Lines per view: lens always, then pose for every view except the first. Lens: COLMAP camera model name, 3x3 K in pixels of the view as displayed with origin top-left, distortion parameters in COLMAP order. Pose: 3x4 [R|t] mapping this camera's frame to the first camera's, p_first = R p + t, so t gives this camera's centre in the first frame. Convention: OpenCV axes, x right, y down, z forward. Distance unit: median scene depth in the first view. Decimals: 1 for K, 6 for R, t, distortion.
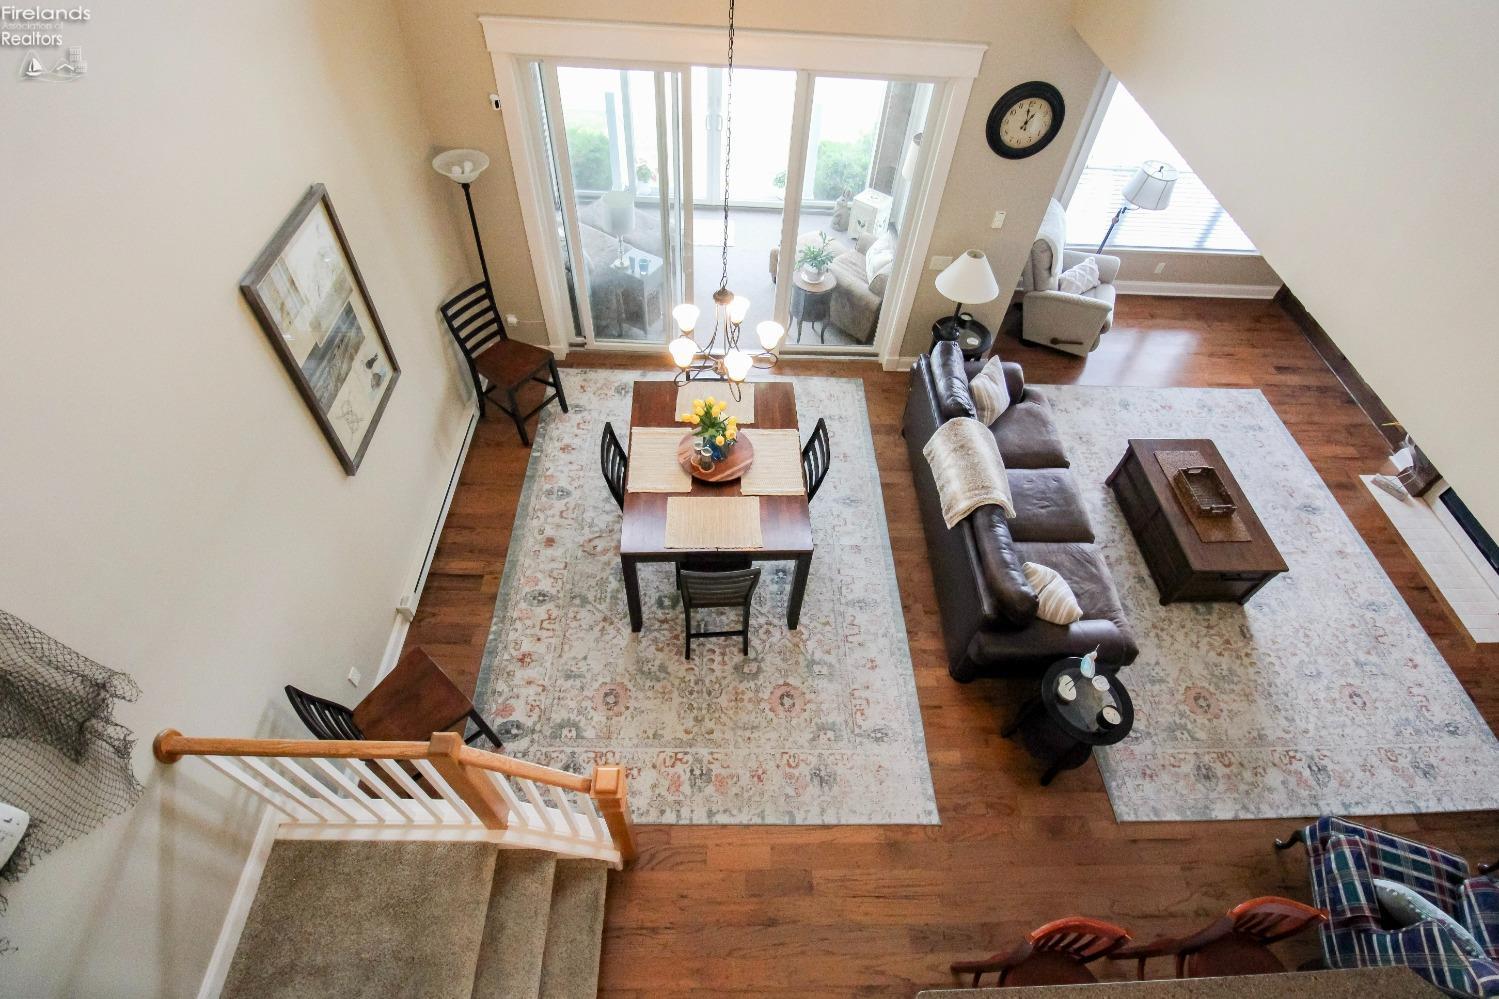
lens RADIAL K [[704.4, 0, 753.2], [0, 704.4, 485.0], [0, 0, 1]] dist [0.000778, -0.014489]
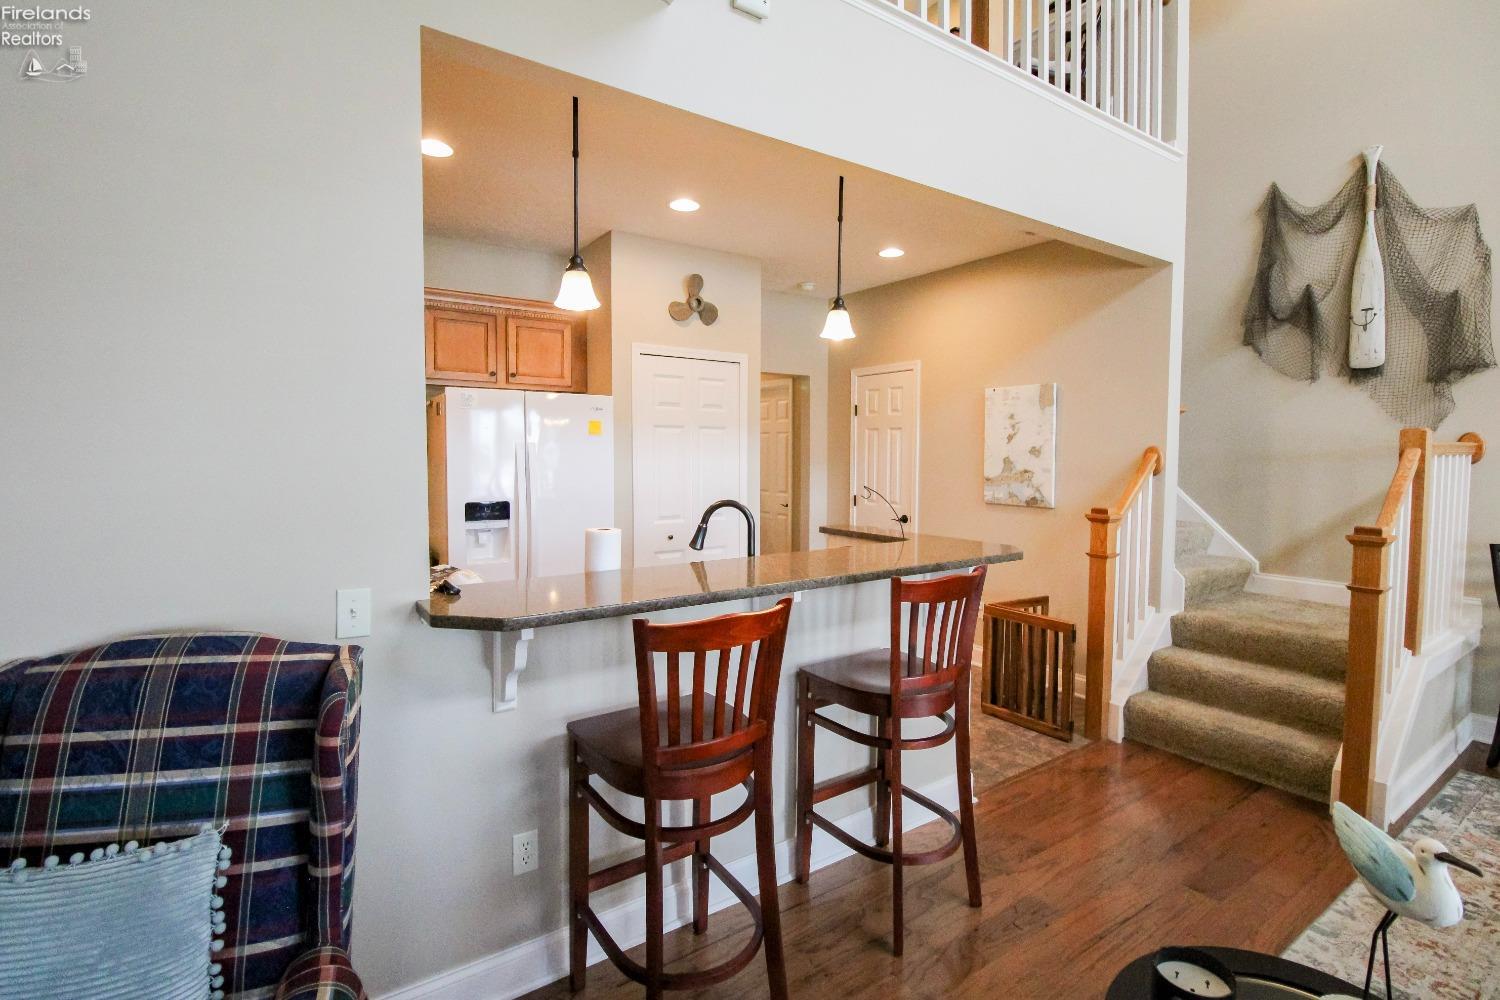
lens RADIAL K [[704.9, 0, 753.7], [0, 704.9, 485.5], [0, 0, 1]] dist [0.000778, -0.014489]
pose [[-0.833860, -0.023801, -0.551462, 0.670428], [-0.452258, 0.602229, 0.657862, 0.094284], [0.316449, 0.797968, -0.512939, 0.775326]]
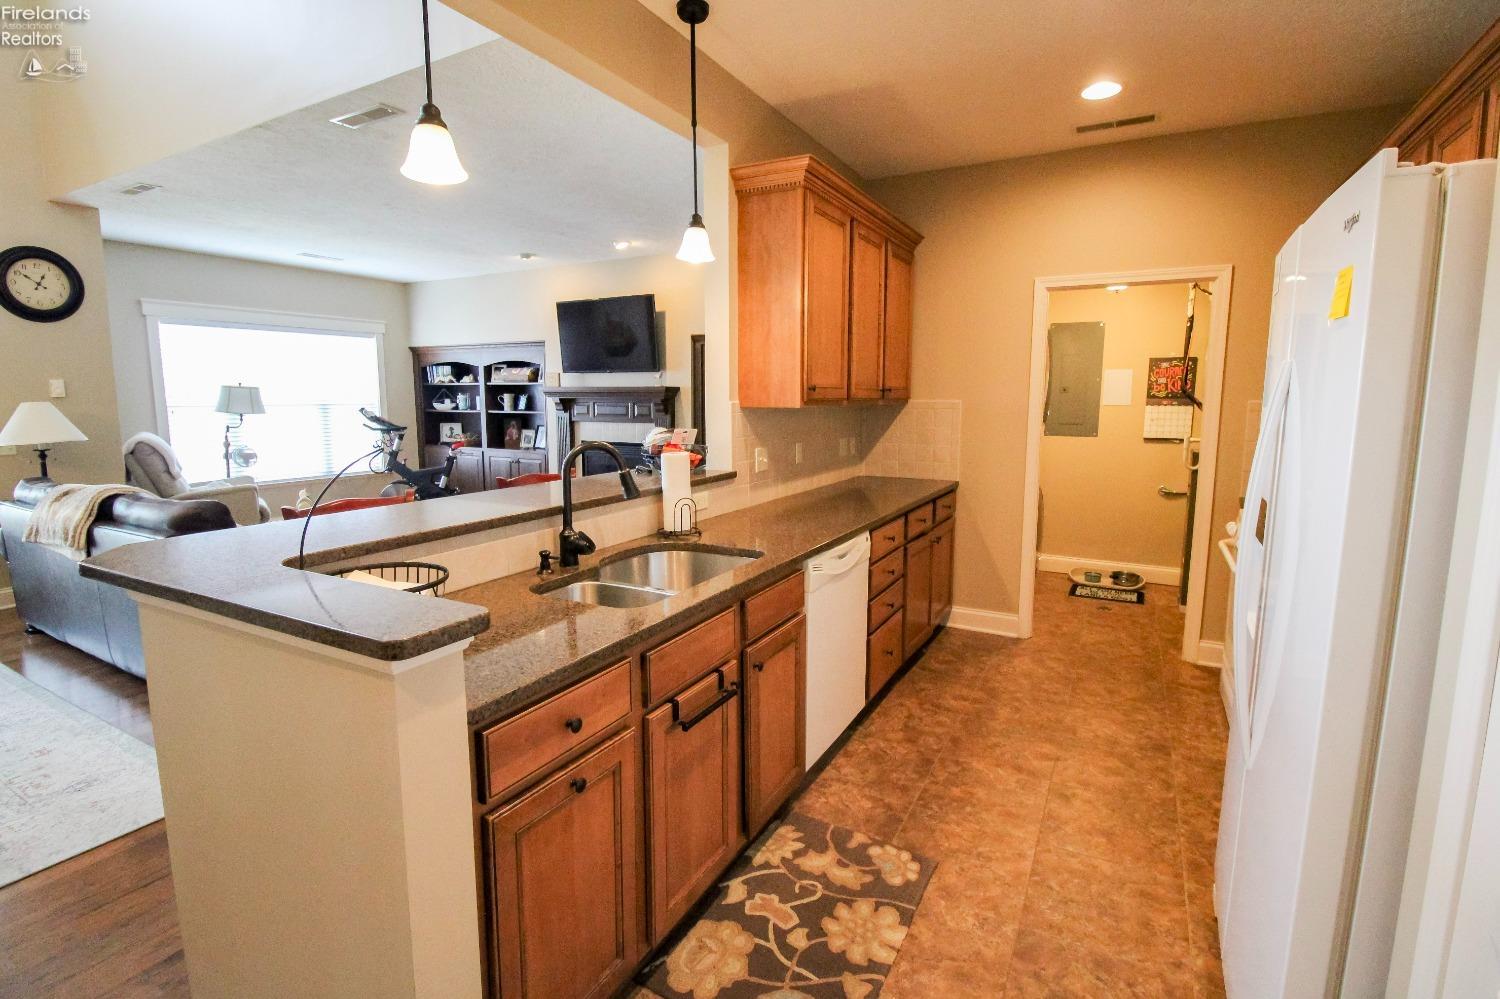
lens RADIAL K [[699.1, 0, 756.8], [0, 699.1, 494.0], [0, 0, 1]] dist [0.000100, -0.014675]
pose [[0.491722, -0.165860, 0.854810, -0.001311], [0.684884, 0.679899, -0.262051, 0.728114], [-0.537721, 0.714302, 0.447916, 0.225587]]
